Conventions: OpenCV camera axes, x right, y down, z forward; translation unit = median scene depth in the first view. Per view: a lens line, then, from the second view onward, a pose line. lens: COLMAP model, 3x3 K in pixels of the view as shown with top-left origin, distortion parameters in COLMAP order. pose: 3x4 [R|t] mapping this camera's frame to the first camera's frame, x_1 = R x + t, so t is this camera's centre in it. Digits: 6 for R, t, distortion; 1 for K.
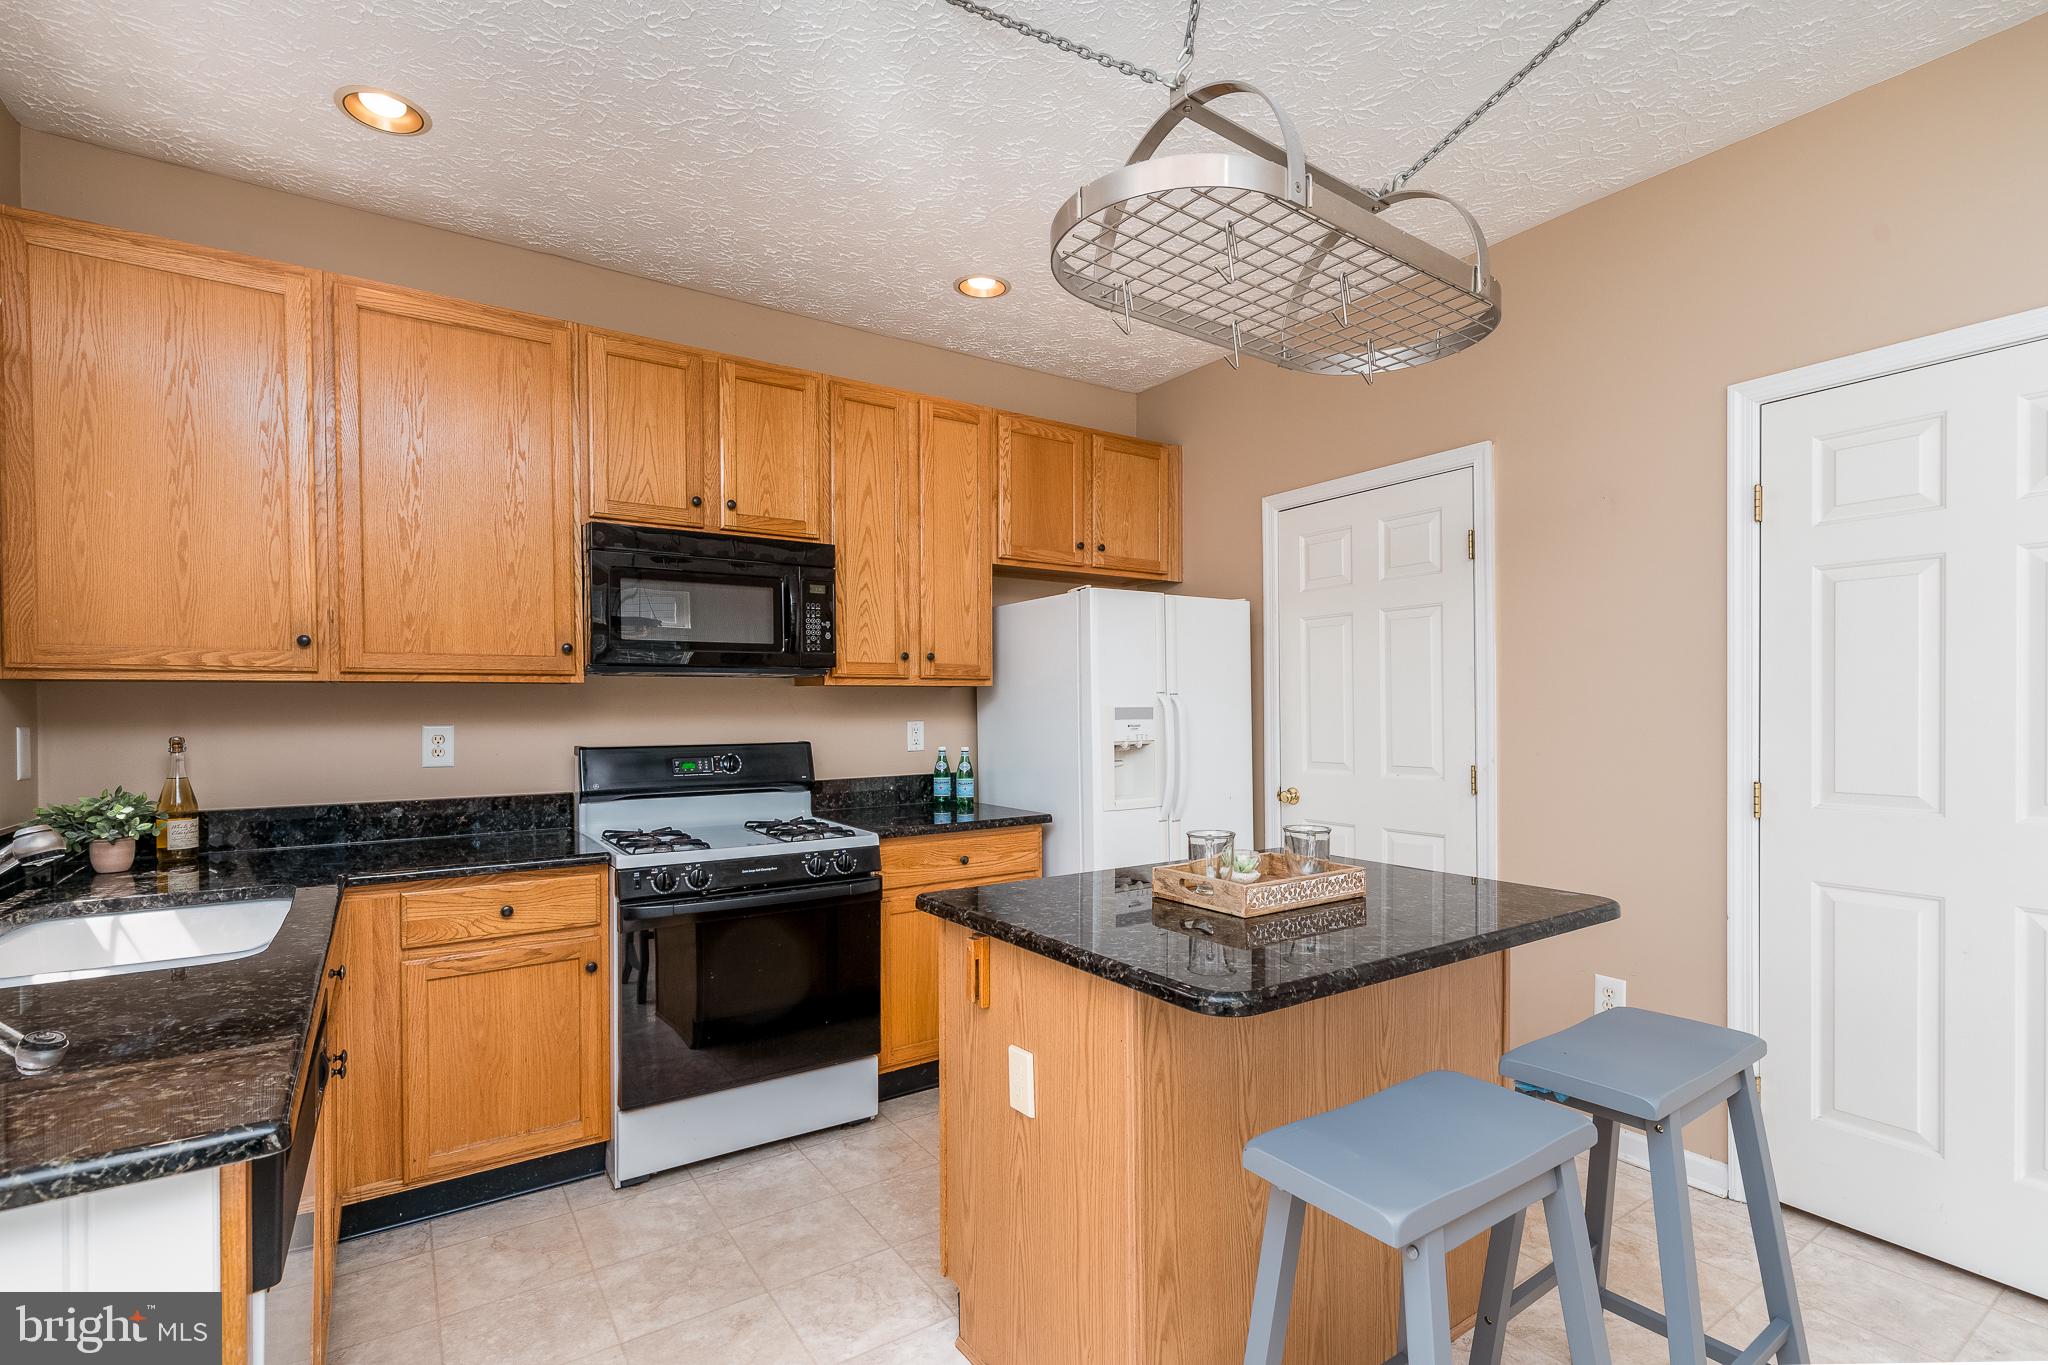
lens RADIAL K [[931.4, 0, 1036.9], [0, 931.4, 720.1], [0, 0, 1]] dist [-0.000736, -0.000278]
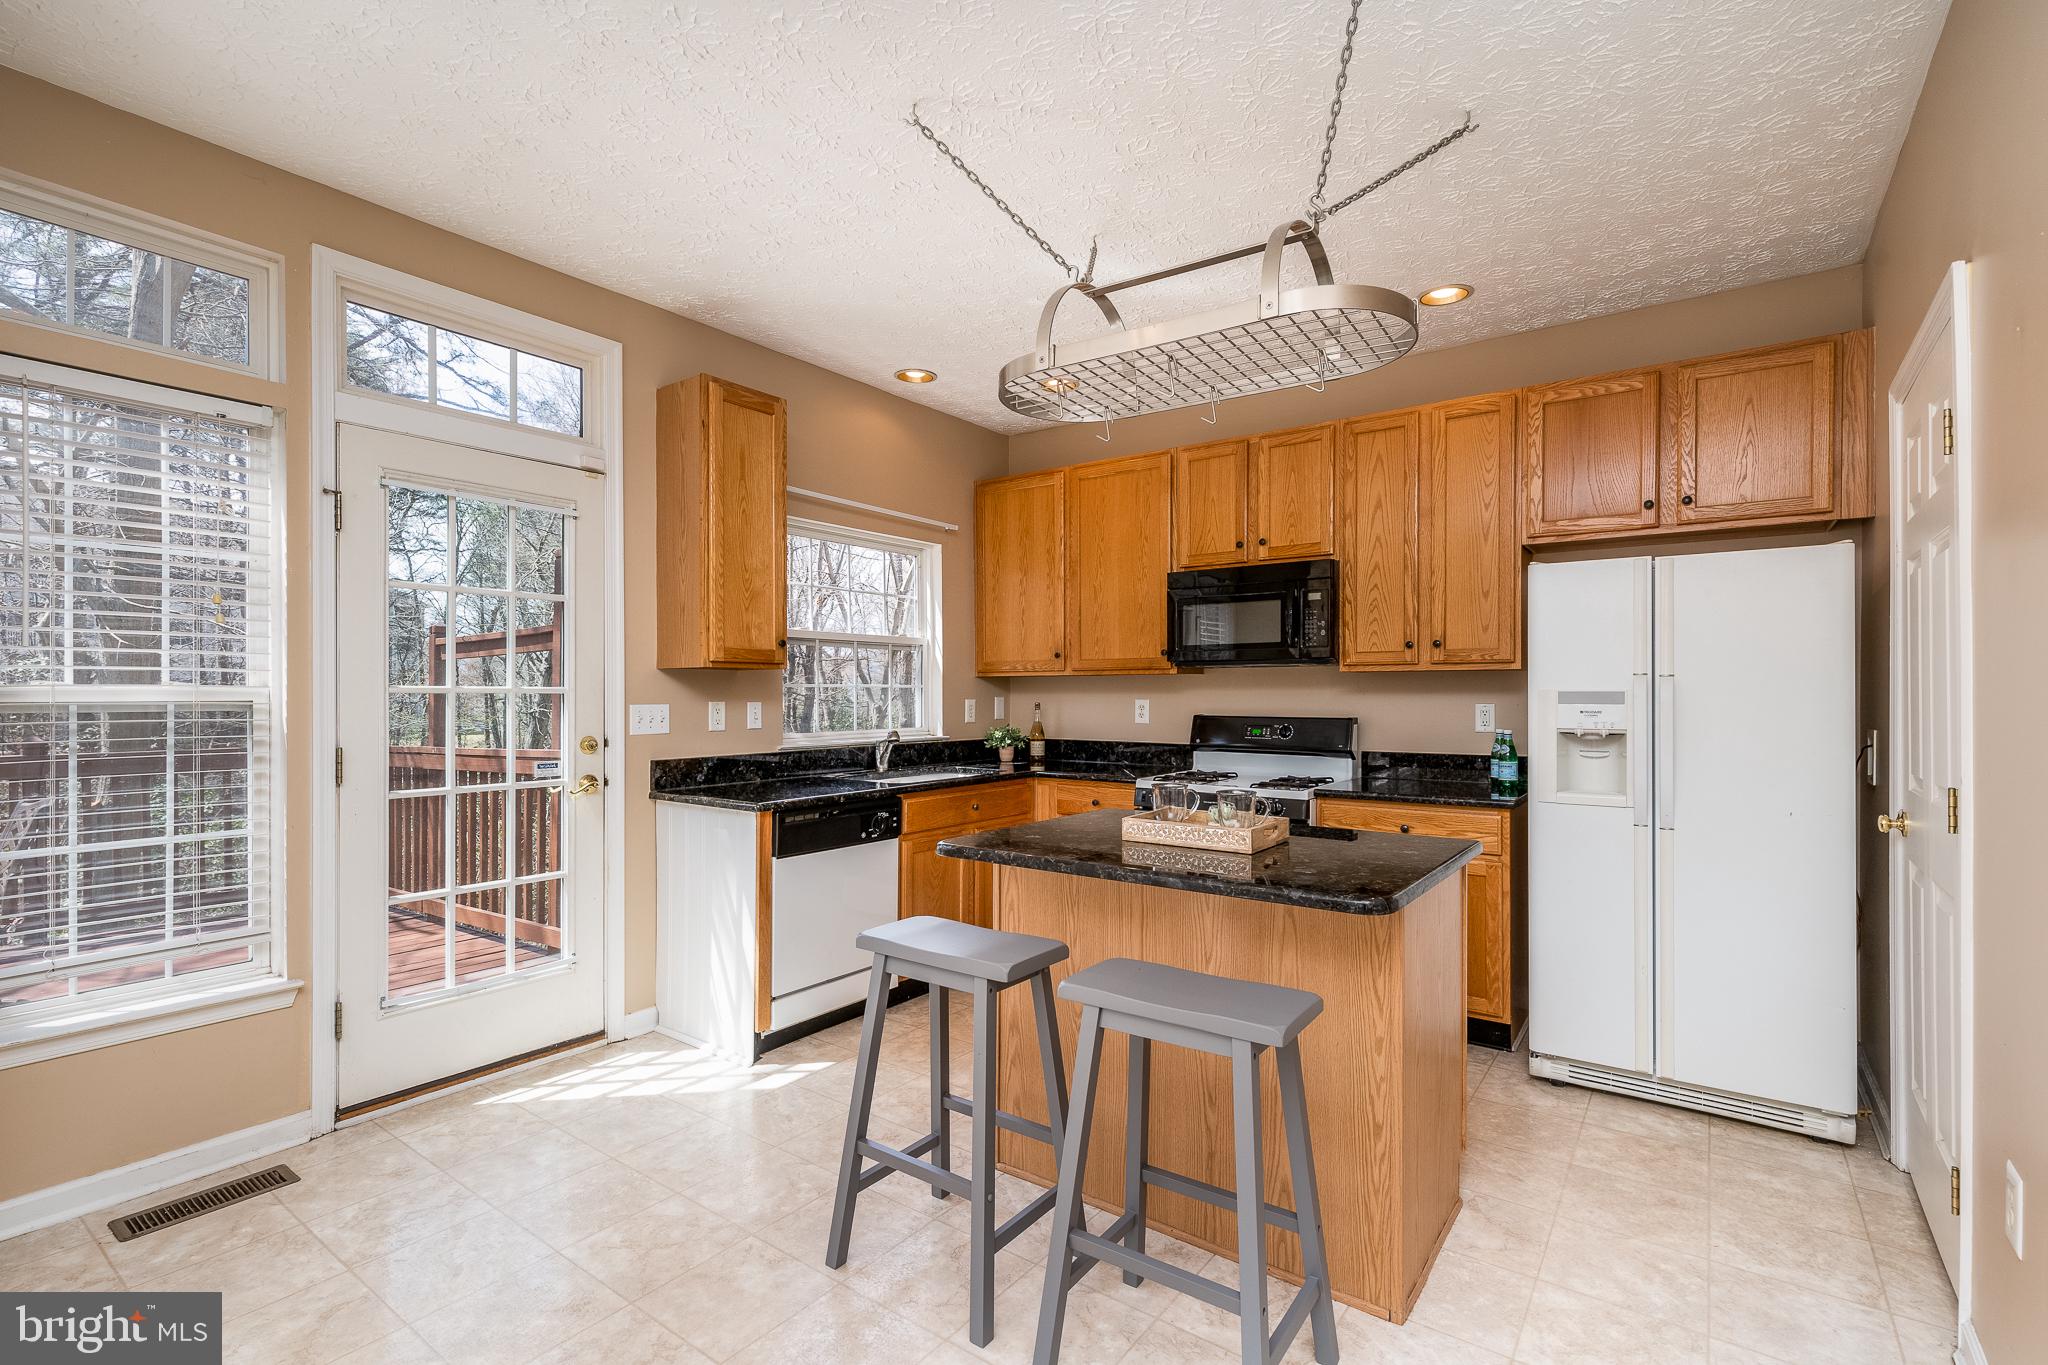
lens RADIAL K [[931.4, 0, 1029.1], [0, 931.4, 691.3], [0, 0, 1]] dist [-0.000736, -0.000278]
pose [[0.332984, 0.005517, -0.942916, 0.807282], [-0.015735, 0.999876, 0.000294, -0.005897], [0.942801, 0.014739, 0.333029, 0.209861]]
